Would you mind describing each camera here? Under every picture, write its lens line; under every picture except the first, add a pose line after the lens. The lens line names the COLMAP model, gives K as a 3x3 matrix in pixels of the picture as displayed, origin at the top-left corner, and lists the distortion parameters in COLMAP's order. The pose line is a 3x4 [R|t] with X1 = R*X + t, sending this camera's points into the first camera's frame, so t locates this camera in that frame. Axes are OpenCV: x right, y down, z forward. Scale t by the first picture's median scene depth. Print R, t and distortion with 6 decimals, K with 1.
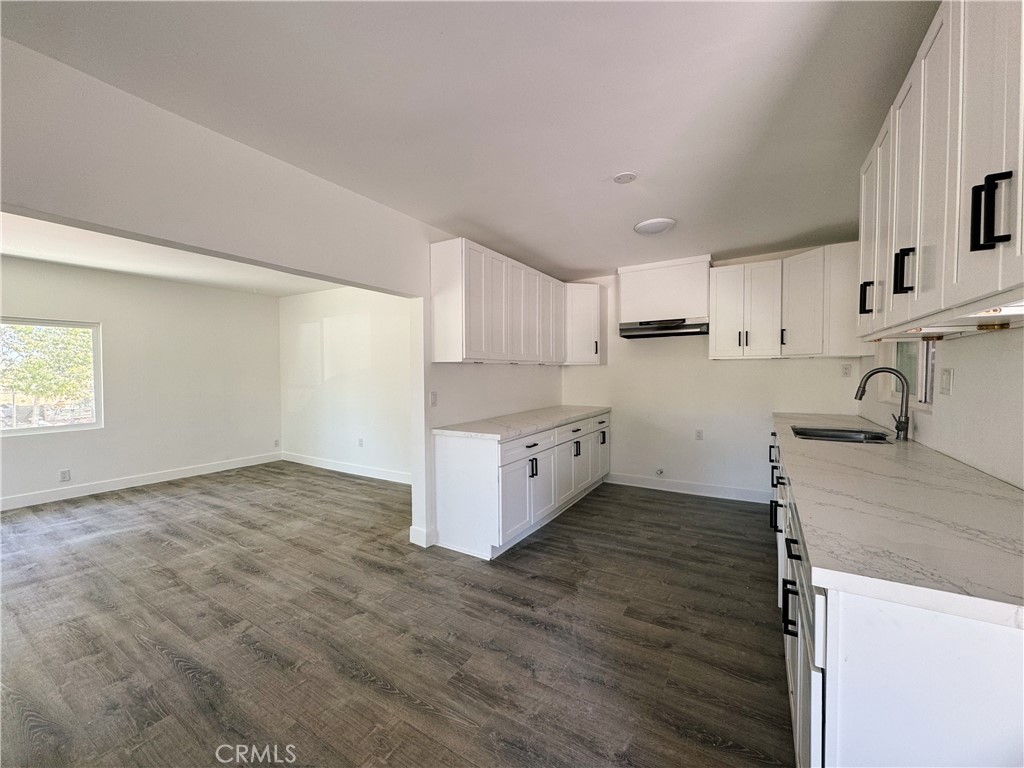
lens RADIAL K [[408.0, 0, 513.7], [0, 408.0, 383.3], [0, 0, 1]] dist [-0.002038, 0.000159]
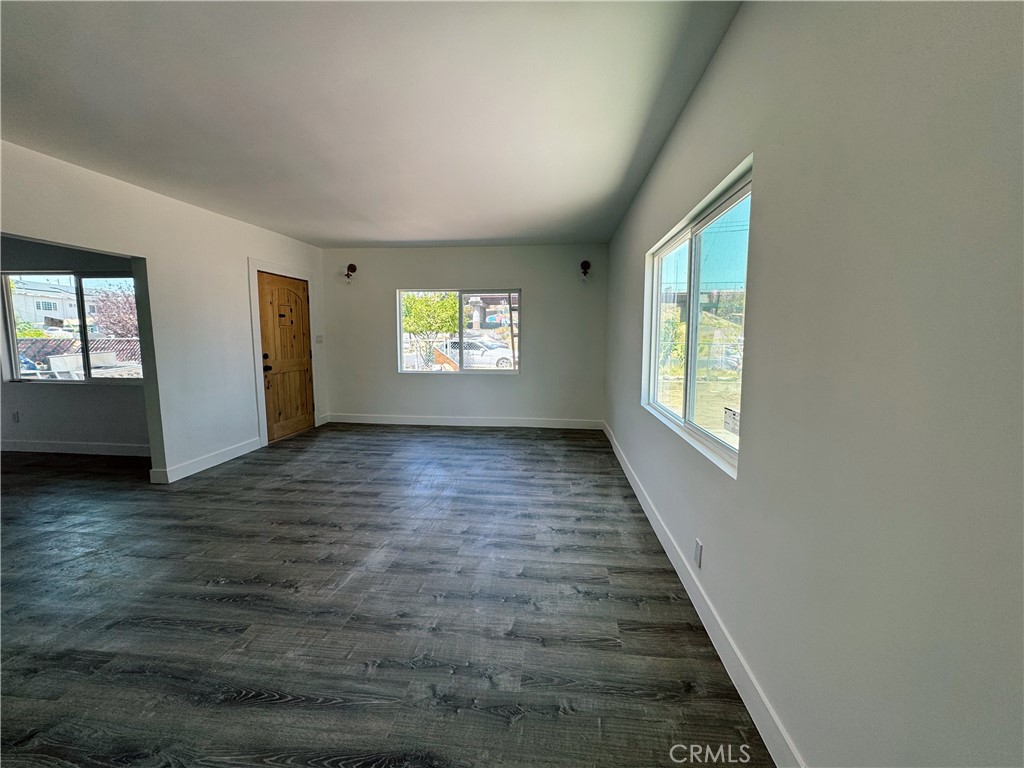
lens RADIAL K [[408.0, 0, 513.7], [0, 408.0, 383.3], [0, 0, 1]] dist [-0.002038, 0.000159]
pose [[-0.900646, 0.056810, -0.430824, -0.949927], [-0.005000, 0.989997, 0.140997, -0.023856], [0.434525, 0.129142, -0.891353, 1.647367]]
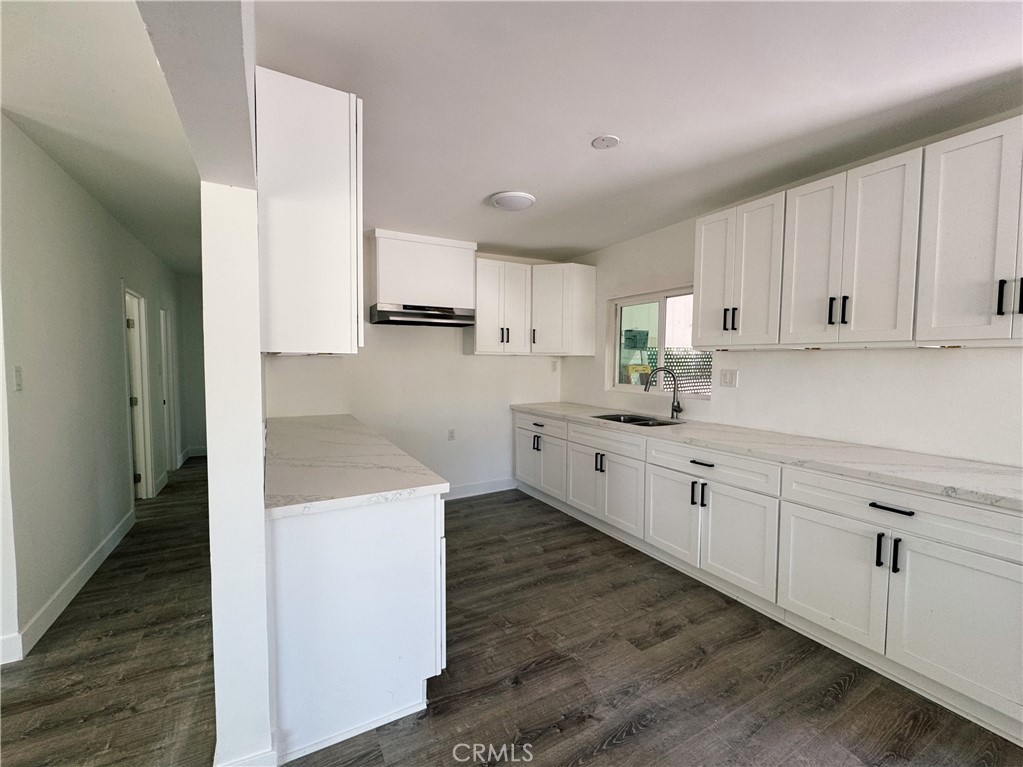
lens RADIAL K [[433.6, 0, 512.9], [0, 433.6, 384.6], [0, 0, 1]] dist [-0.001069, -0.000083]
pose [[0.488612, -0.037995, 0.871673, -0.432899], [0.012442, 0.999253, 0.036581, -0.029246], [-0.872412, -0.007029, 0.488720, 0.515094]]
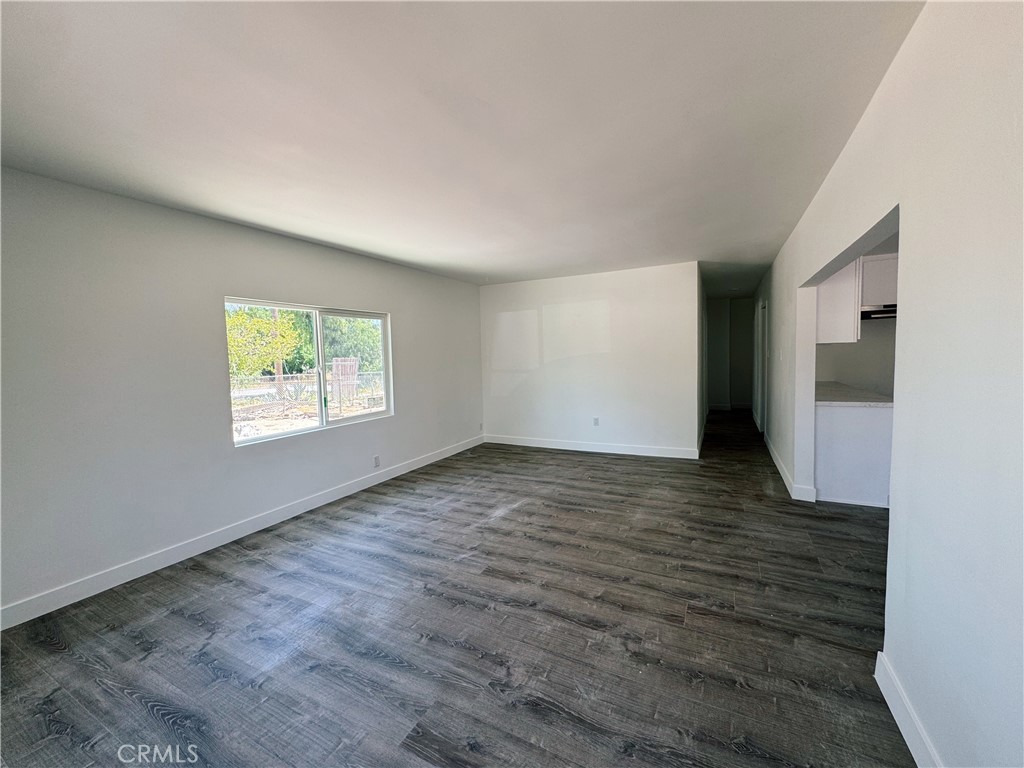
lens RADIAL K [[408.0, 0, 513.7], [0, 408.0, 383.3], [0, 0, 1]] dist [-0.002038, 0.000159]
pose [[0.996702, -0.029807, 0.075479, -1.057735], [0.026702, 0.998768, 0.041820, -0.009769], [-0.076632, -0.039667, 0.996270, -0.080611]]
